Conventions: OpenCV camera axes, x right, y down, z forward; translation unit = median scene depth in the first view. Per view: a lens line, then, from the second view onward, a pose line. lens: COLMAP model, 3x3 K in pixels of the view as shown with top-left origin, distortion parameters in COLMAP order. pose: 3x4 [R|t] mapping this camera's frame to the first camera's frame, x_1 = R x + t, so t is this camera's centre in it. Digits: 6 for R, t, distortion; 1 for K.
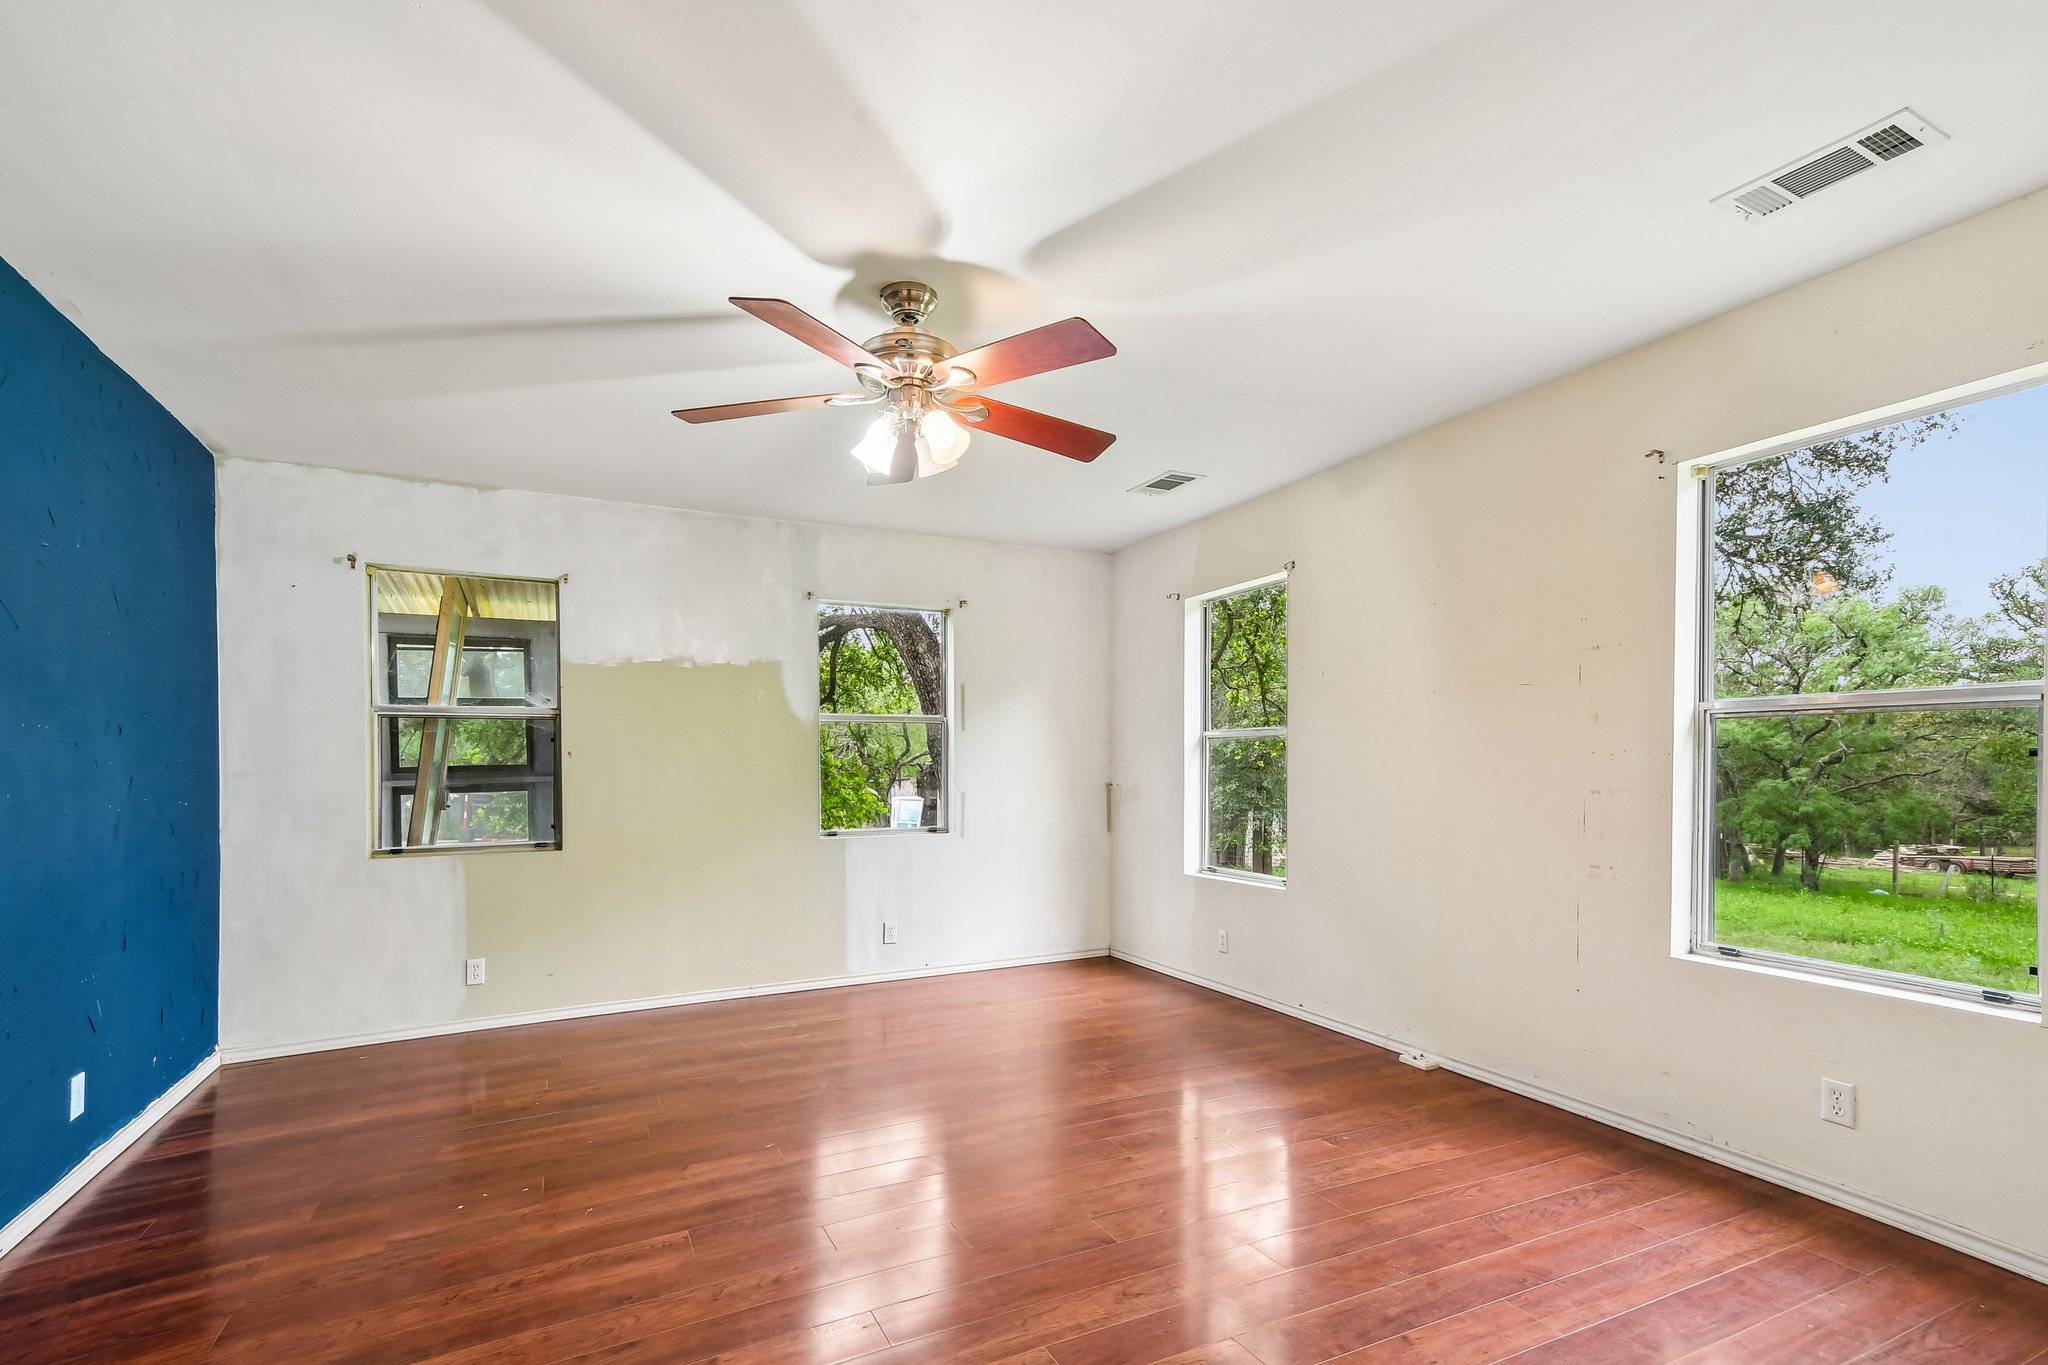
lens RADIAL K [[914.9, 0, 1013.0], [0, 914.9, 790.4], [0, 0, 1]] dist [0.000474, -0.000011]
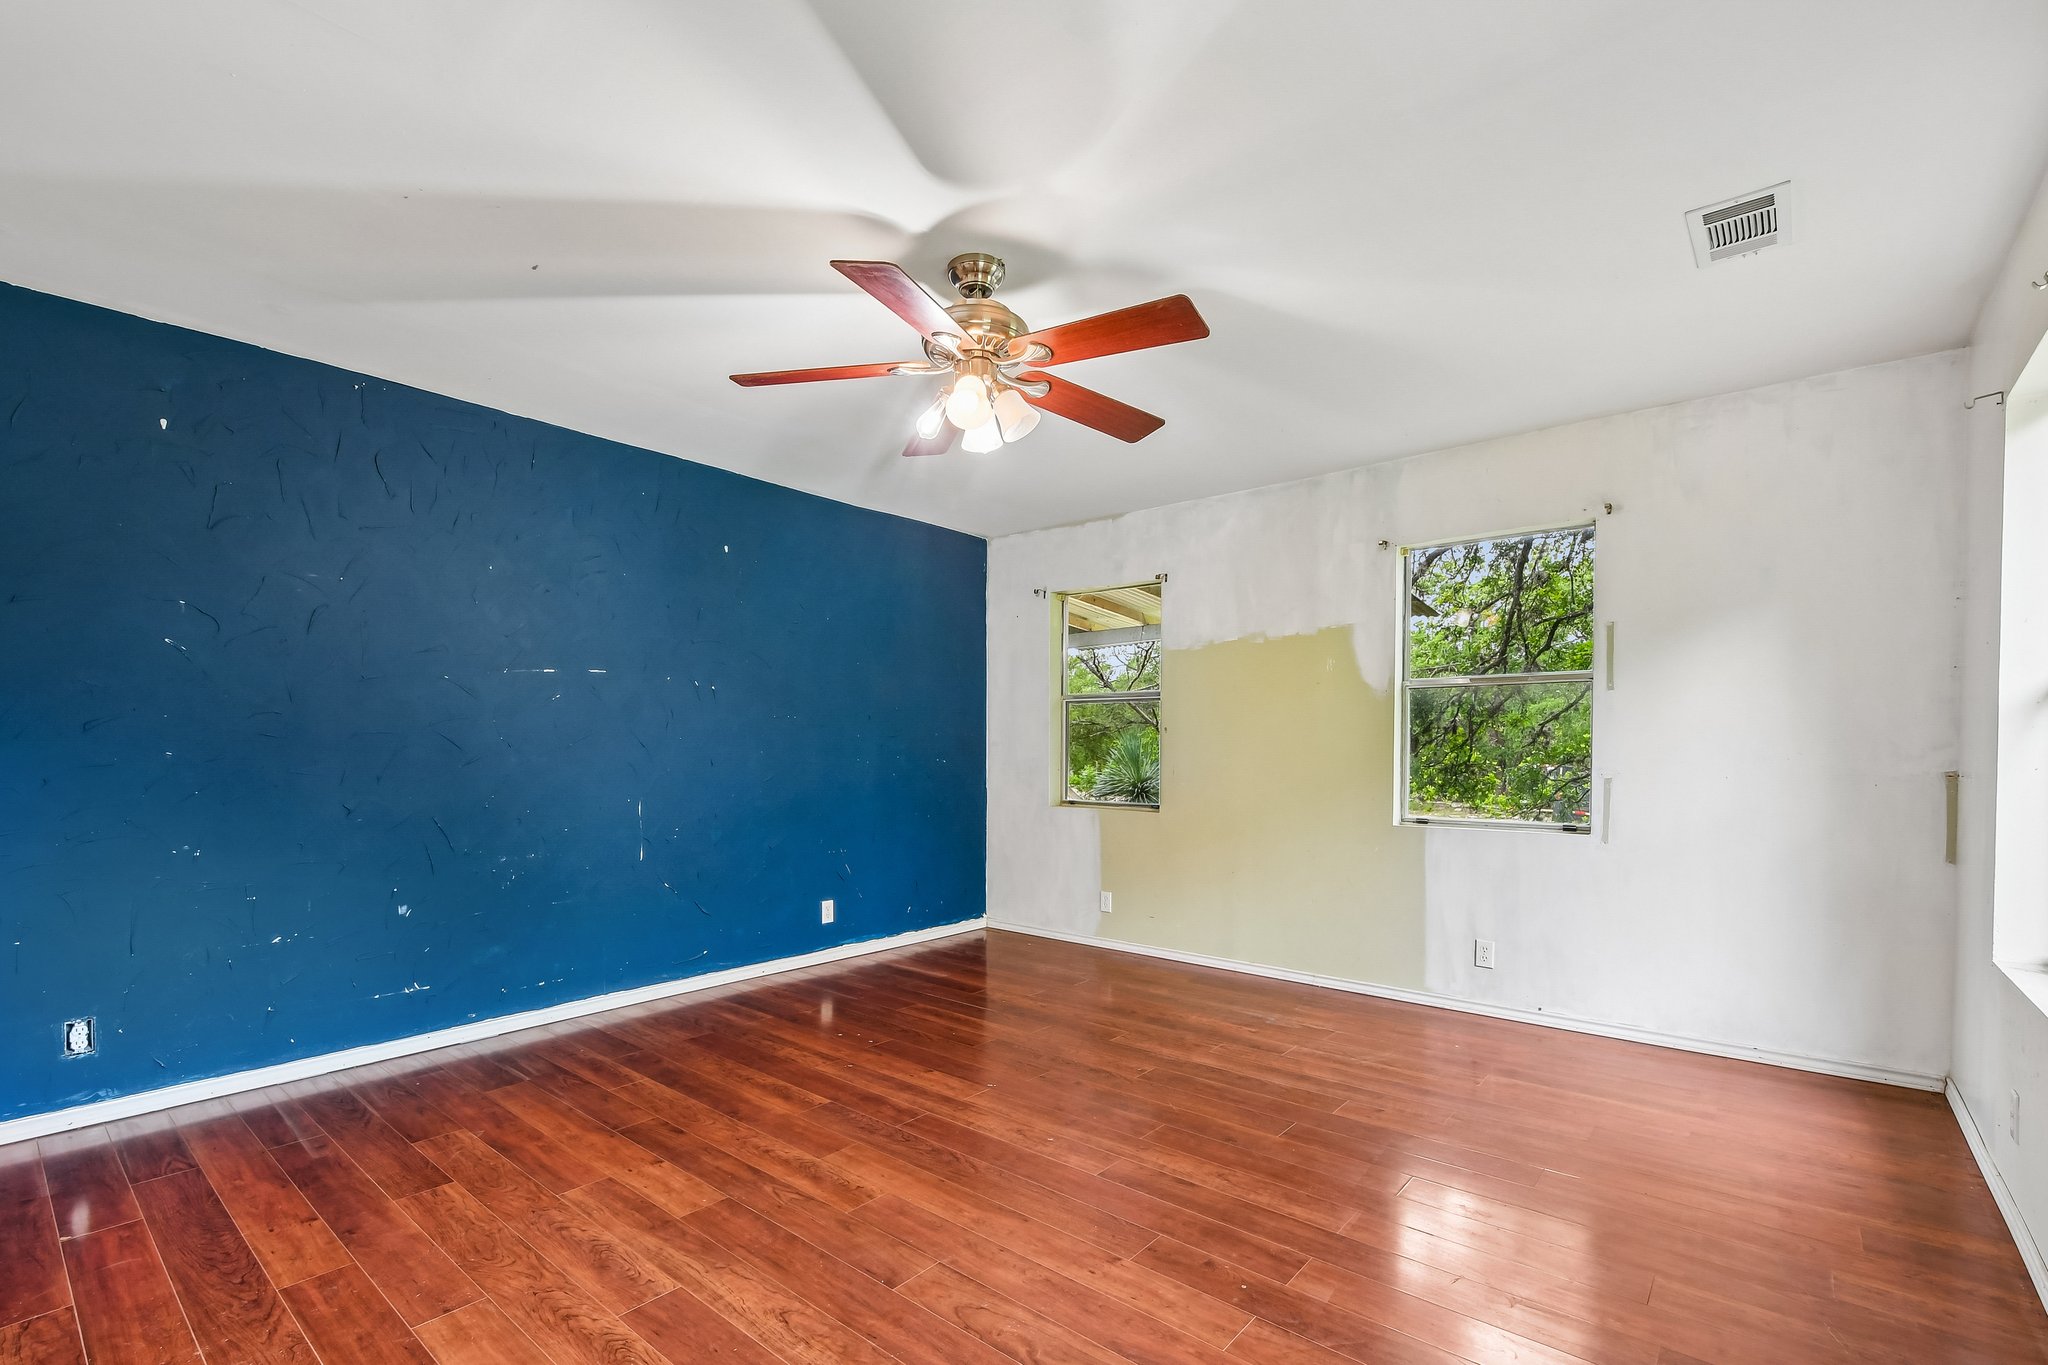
lens RADIAL K [[900.0, 0, 1029.0], [0, 900.0, 771.7], [0, 0, 1]] dist [-0.001693, -0.000166]
pose [[0.407059, 0.030504, -0.912892, 0.497205], [-0.024467, 0.999448, 0.022487, -0.009845], [0.913074, 0.013182, 0.407581, 0.401480]]
